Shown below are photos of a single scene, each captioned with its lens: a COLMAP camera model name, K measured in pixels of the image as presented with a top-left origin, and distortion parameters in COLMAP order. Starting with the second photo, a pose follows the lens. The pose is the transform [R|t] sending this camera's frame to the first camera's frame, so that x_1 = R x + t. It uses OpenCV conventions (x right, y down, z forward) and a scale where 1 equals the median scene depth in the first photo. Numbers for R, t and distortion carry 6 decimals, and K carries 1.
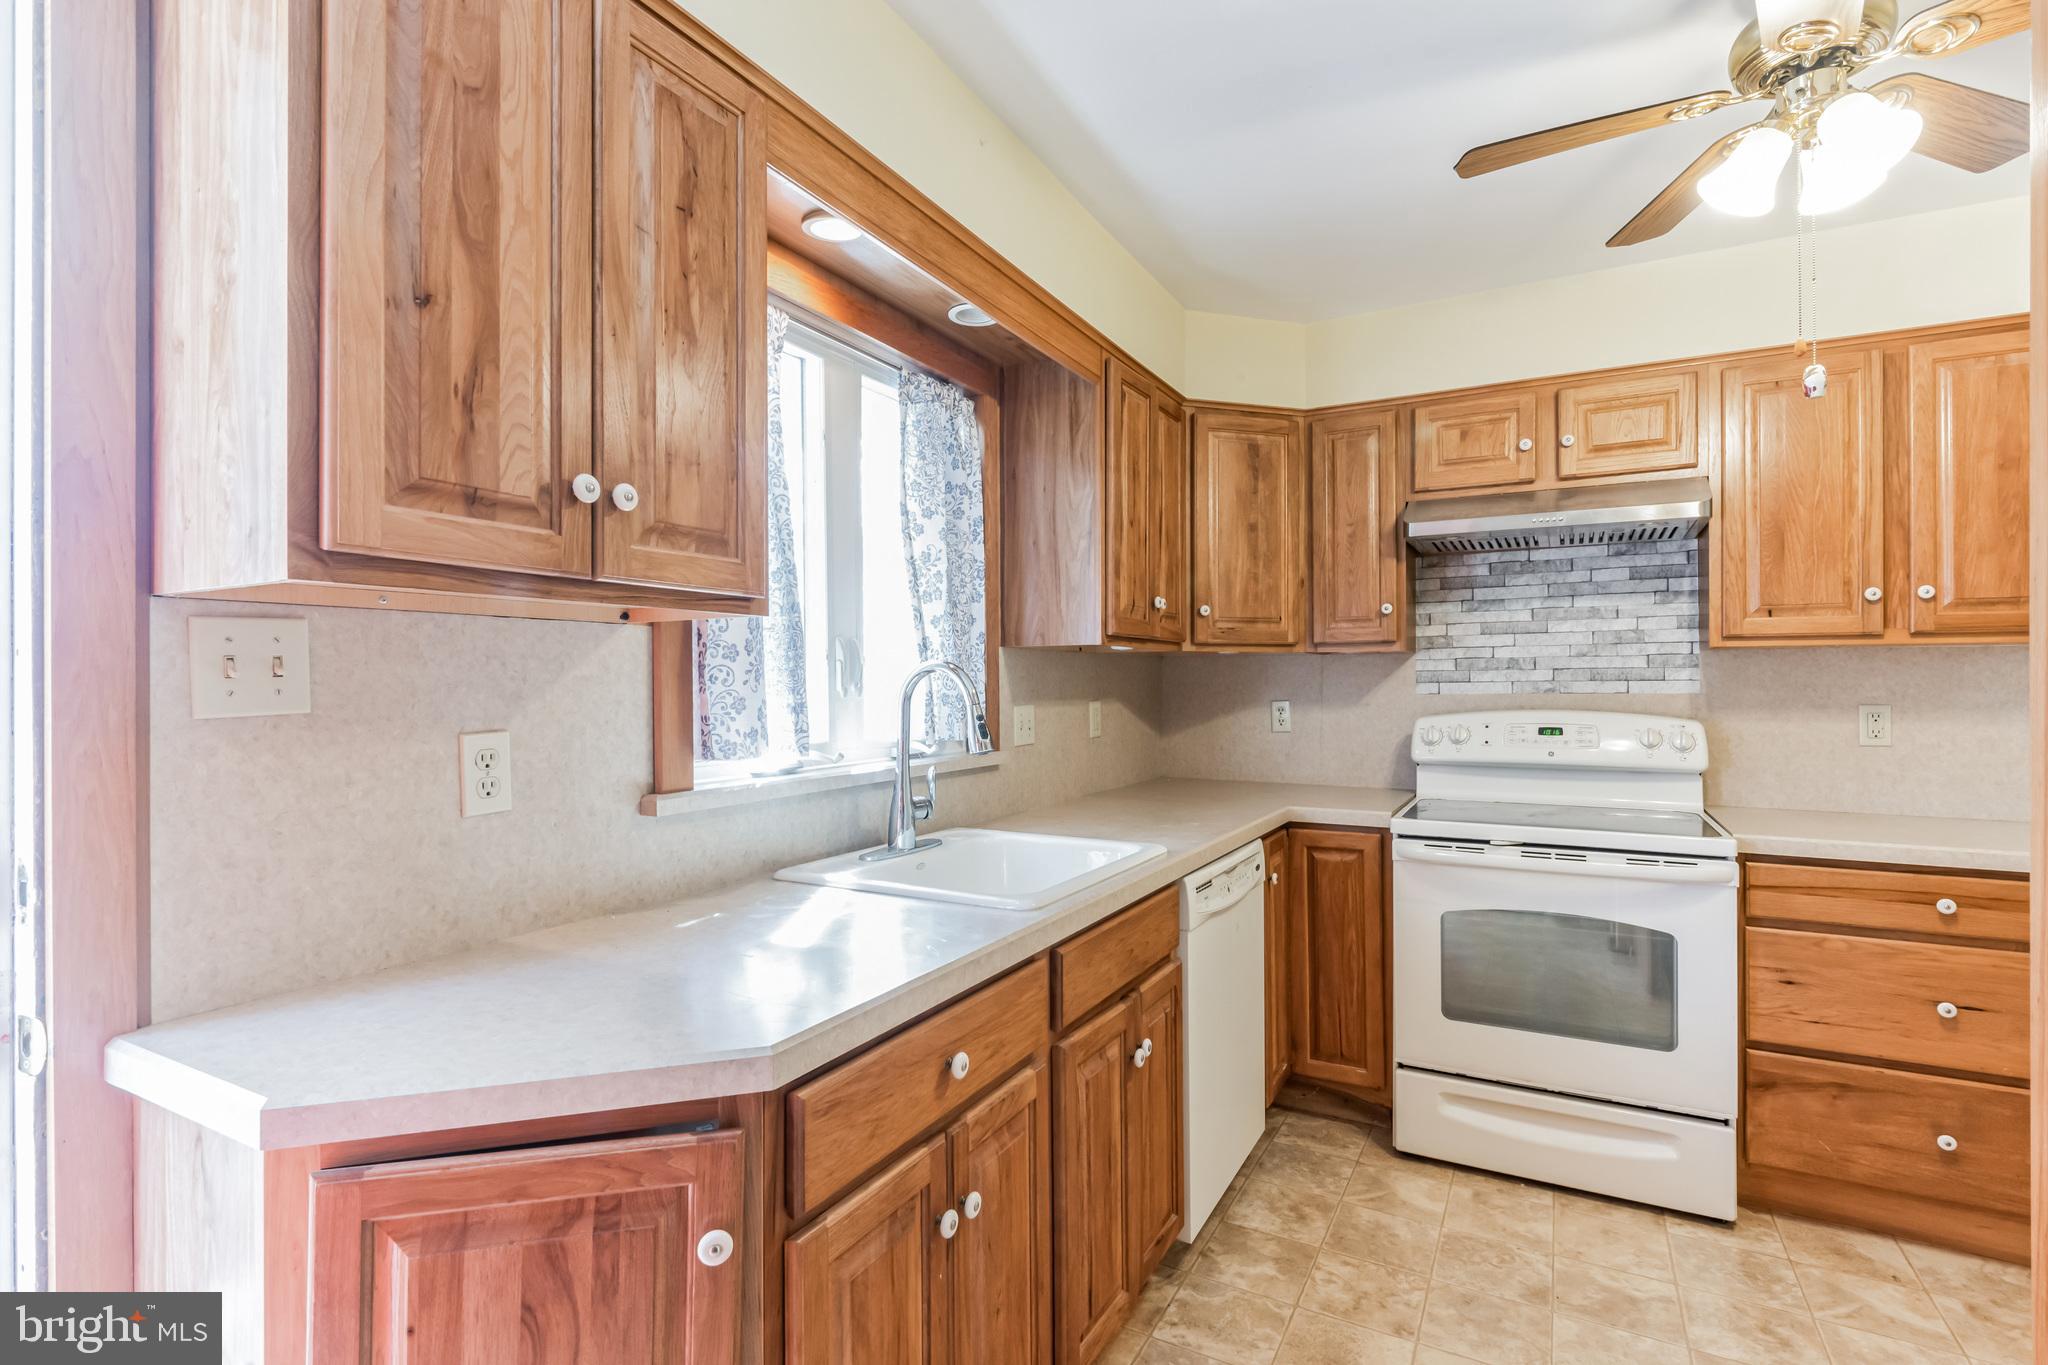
lens RADIAL K [[966.2, 0, 1029.3], [0, 966.2, 679.2], [0, 0, 1]] dist [0.011674, -0.009144]
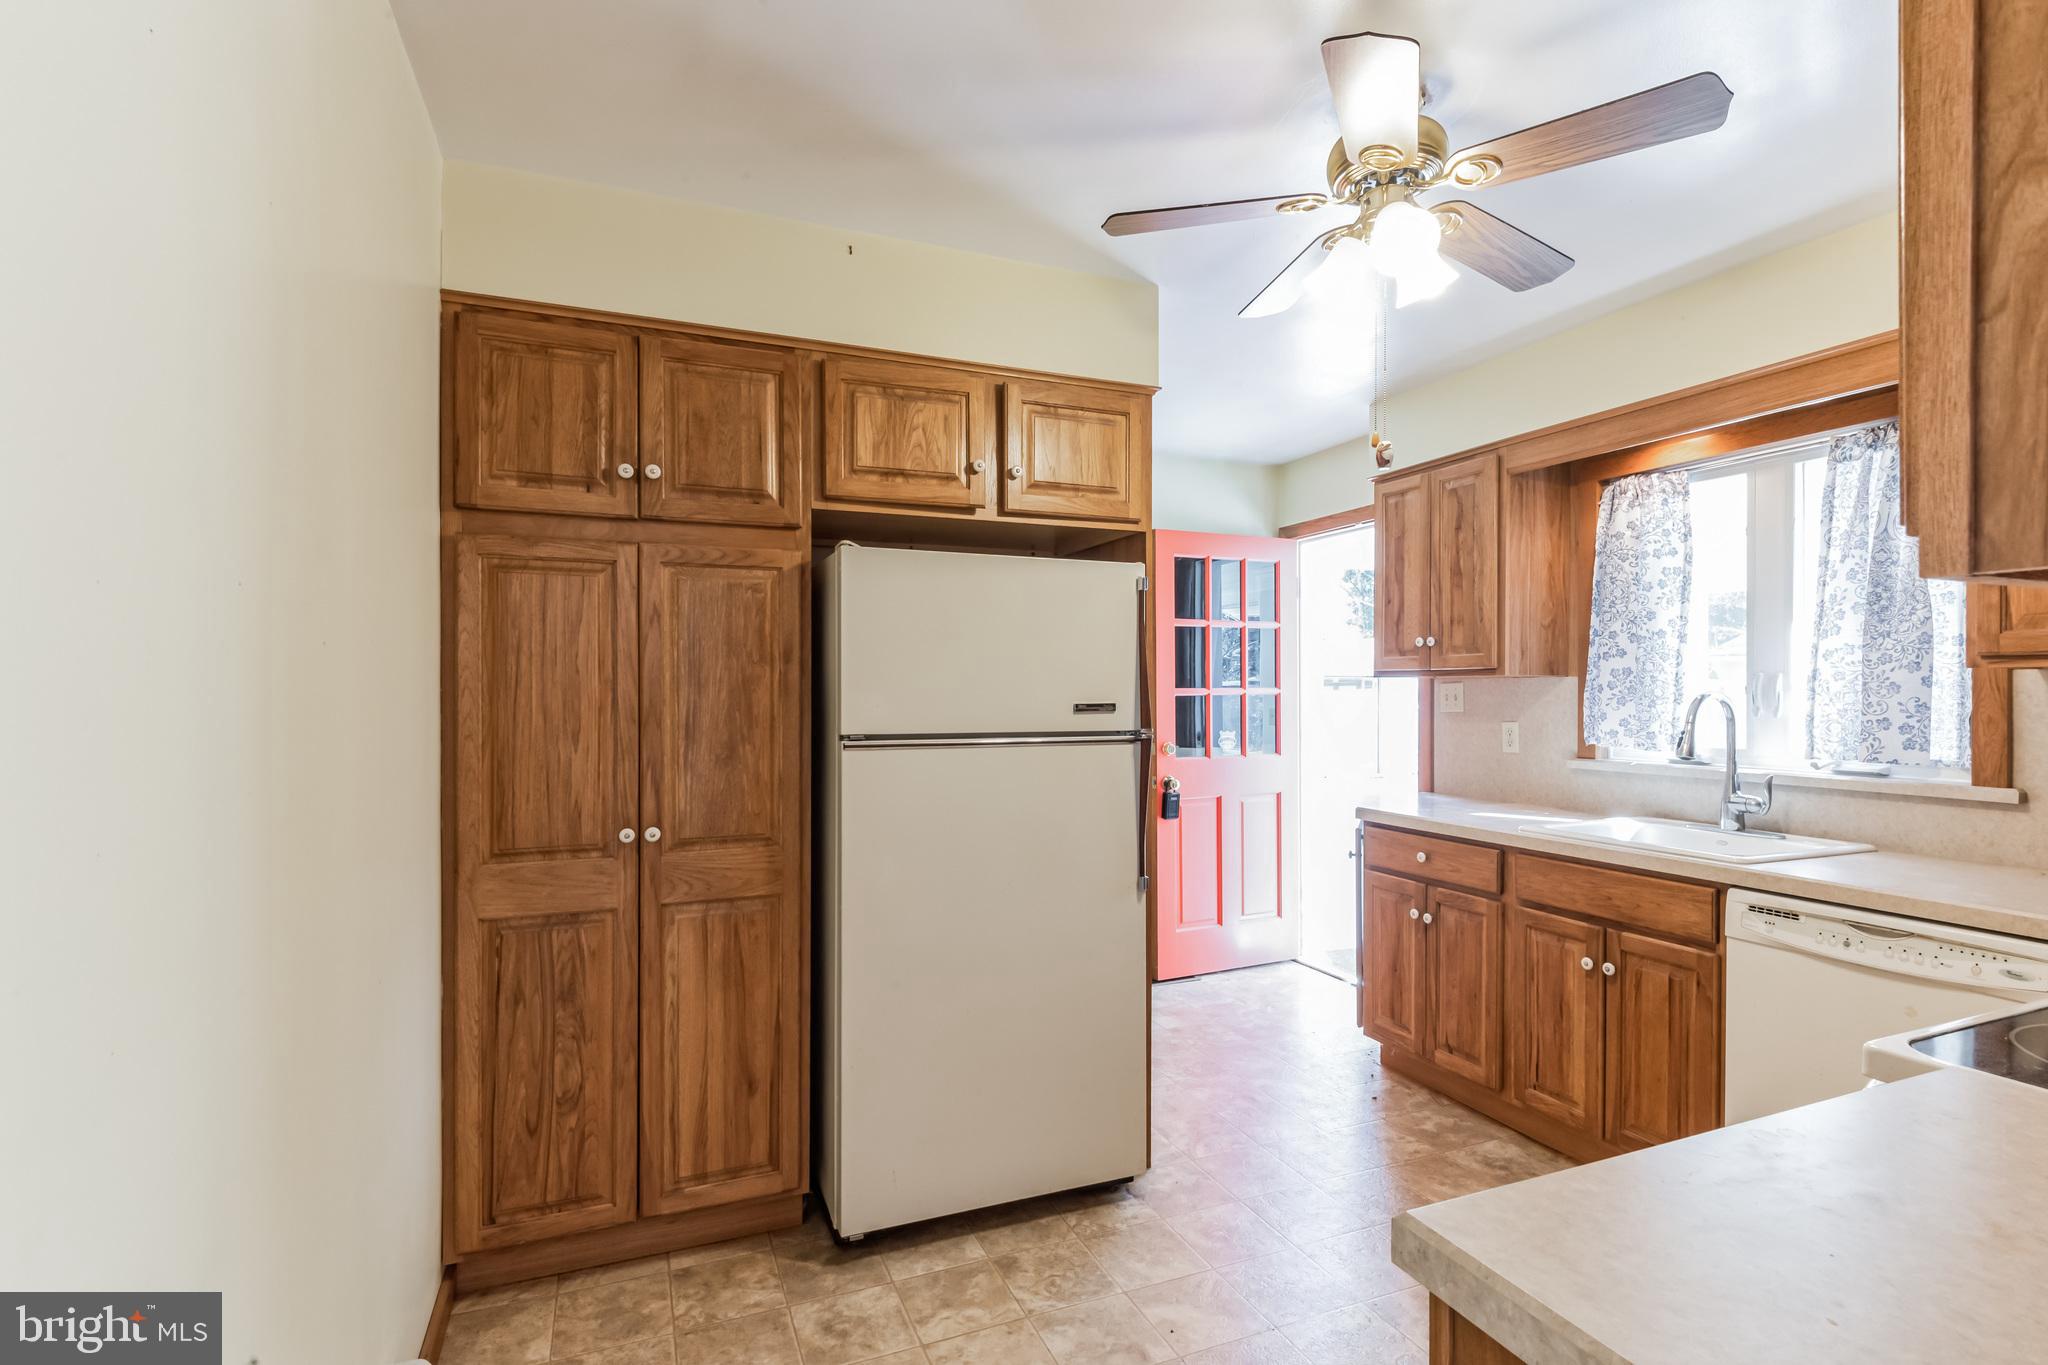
lens RADIAL K [[966.2, 0, 1030.2], [0, 966.2, 690.5], [0, 0, 1]] dist [0.011674, -0.009144]
pose [[-0.623423, -0.000759, -0.781884, 1.240144], [0.000460, 0.999999, -0.001338, -0.014915], [0.781884, -0.001194, -0.623422, 0.869576]]
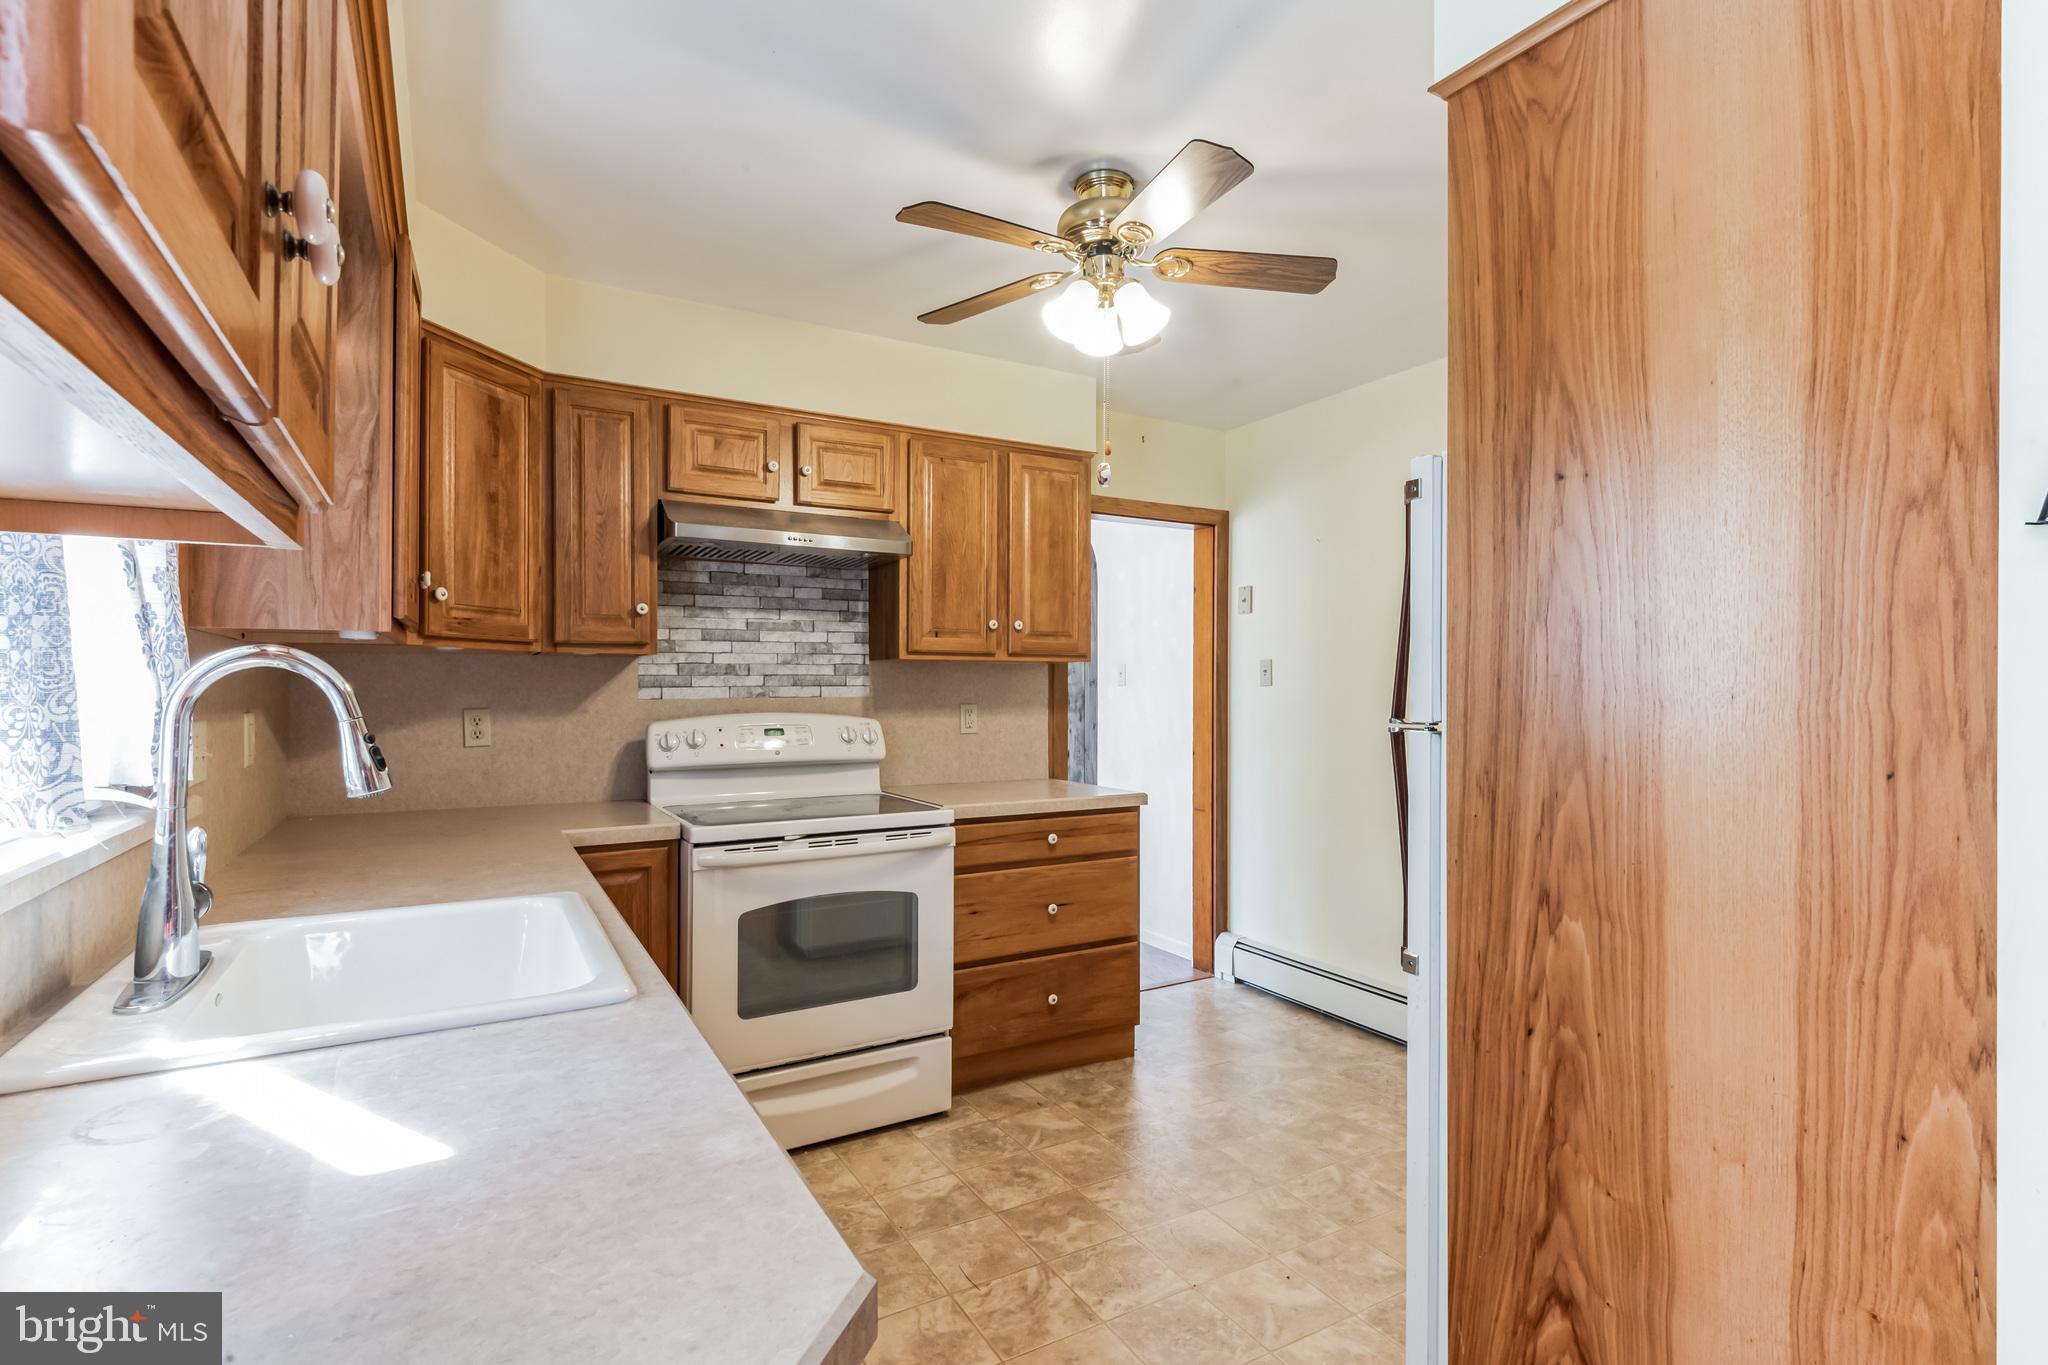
lens RADIAL K [[966.2, 0, 1015.7], [0, 966.2, 679.6], [0, 0, 1]] dist [0.011674, -0.009144]
pose [[0.522720, 0.009748, 0.852449, -0.287613], [-0.003603, 0.999951, -0.009226, 0.004283], [-0.852497, 0.001751, 0.522730, 0.232061]]
